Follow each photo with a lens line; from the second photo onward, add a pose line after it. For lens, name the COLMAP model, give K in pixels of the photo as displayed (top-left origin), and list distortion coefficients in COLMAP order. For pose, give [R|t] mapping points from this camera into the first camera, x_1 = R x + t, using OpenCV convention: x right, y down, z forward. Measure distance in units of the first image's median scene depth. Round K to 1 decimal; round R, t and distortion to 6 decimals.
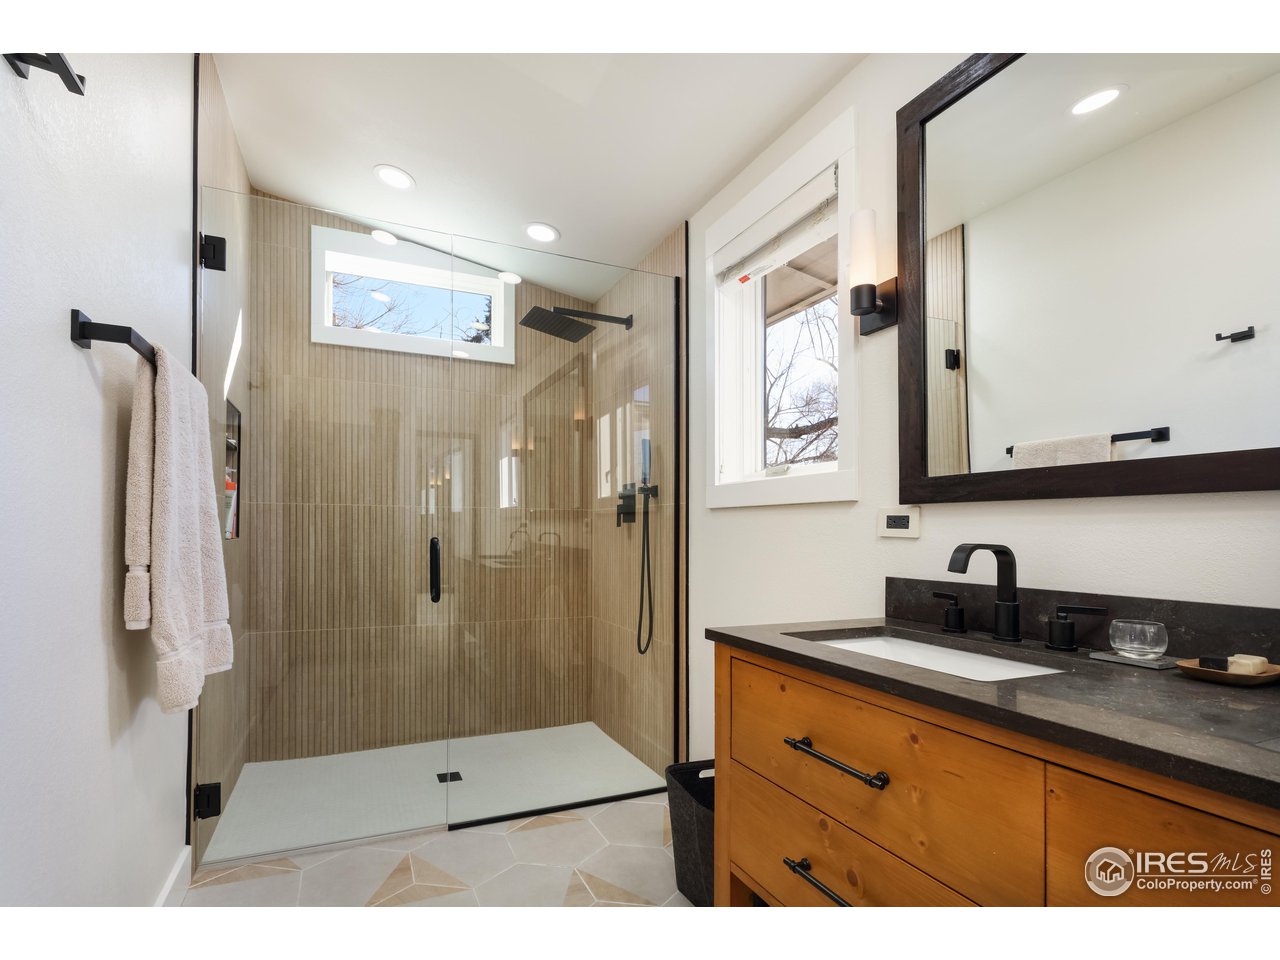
lens RADIAL K [[586.7, 0, 639.3], [0, 586.7, 531.4], [0, 0, 1]] dist [-0.002995, -0.000346]
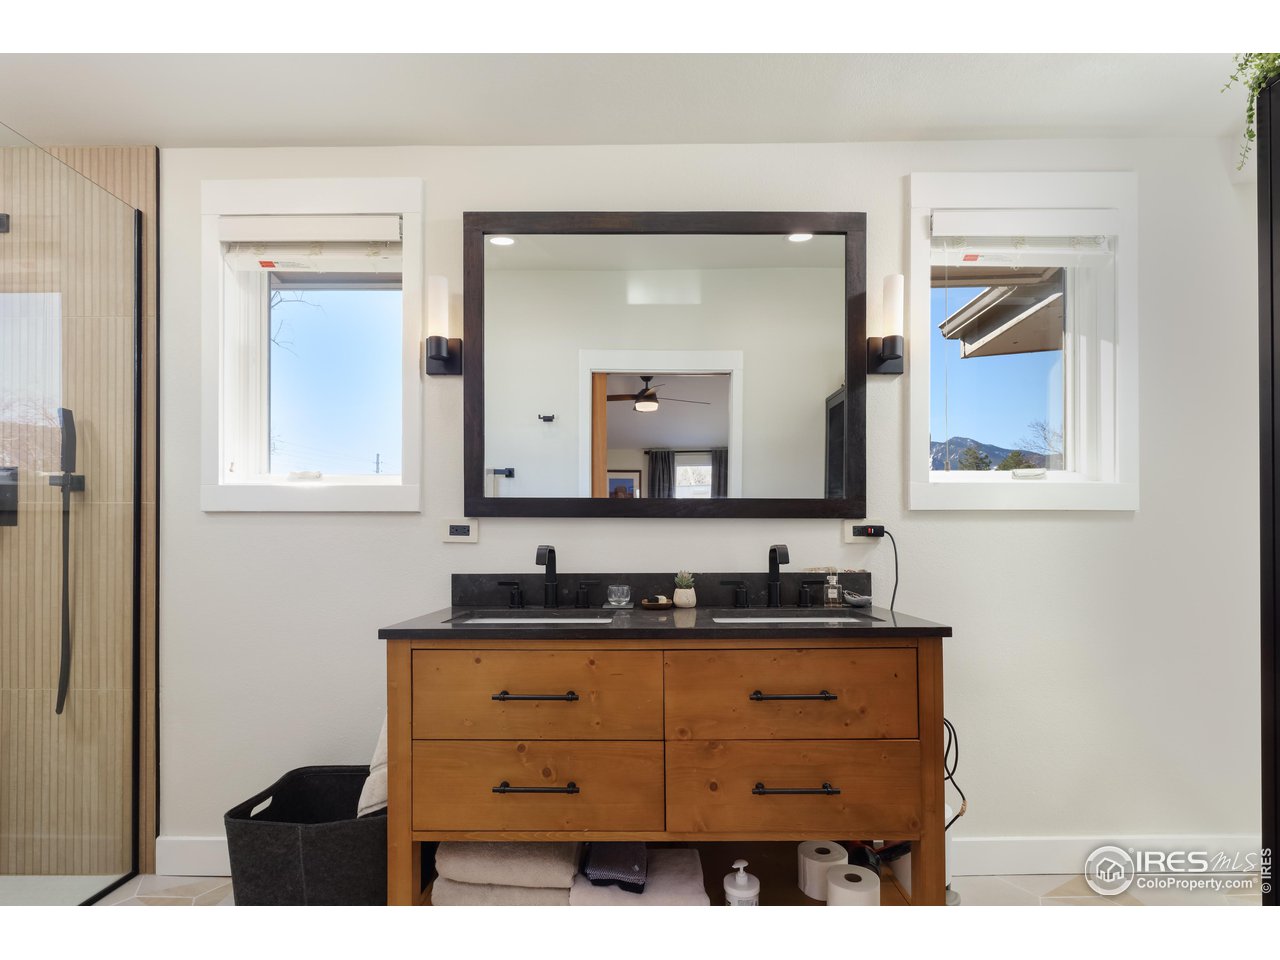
lens RADIAL K [[610.1, 0, 645.7], [0, 610.1, 531.8], [0, 0, 1]] dist [-0.001654, -0.000413]
pose [[0.398313, 0.008415, 0.917211, -0.631257], [0.002880, 0.999942, -0.010425, 0.002046], [-0.917245, 0.006794, 0.398266, 0.104640]]
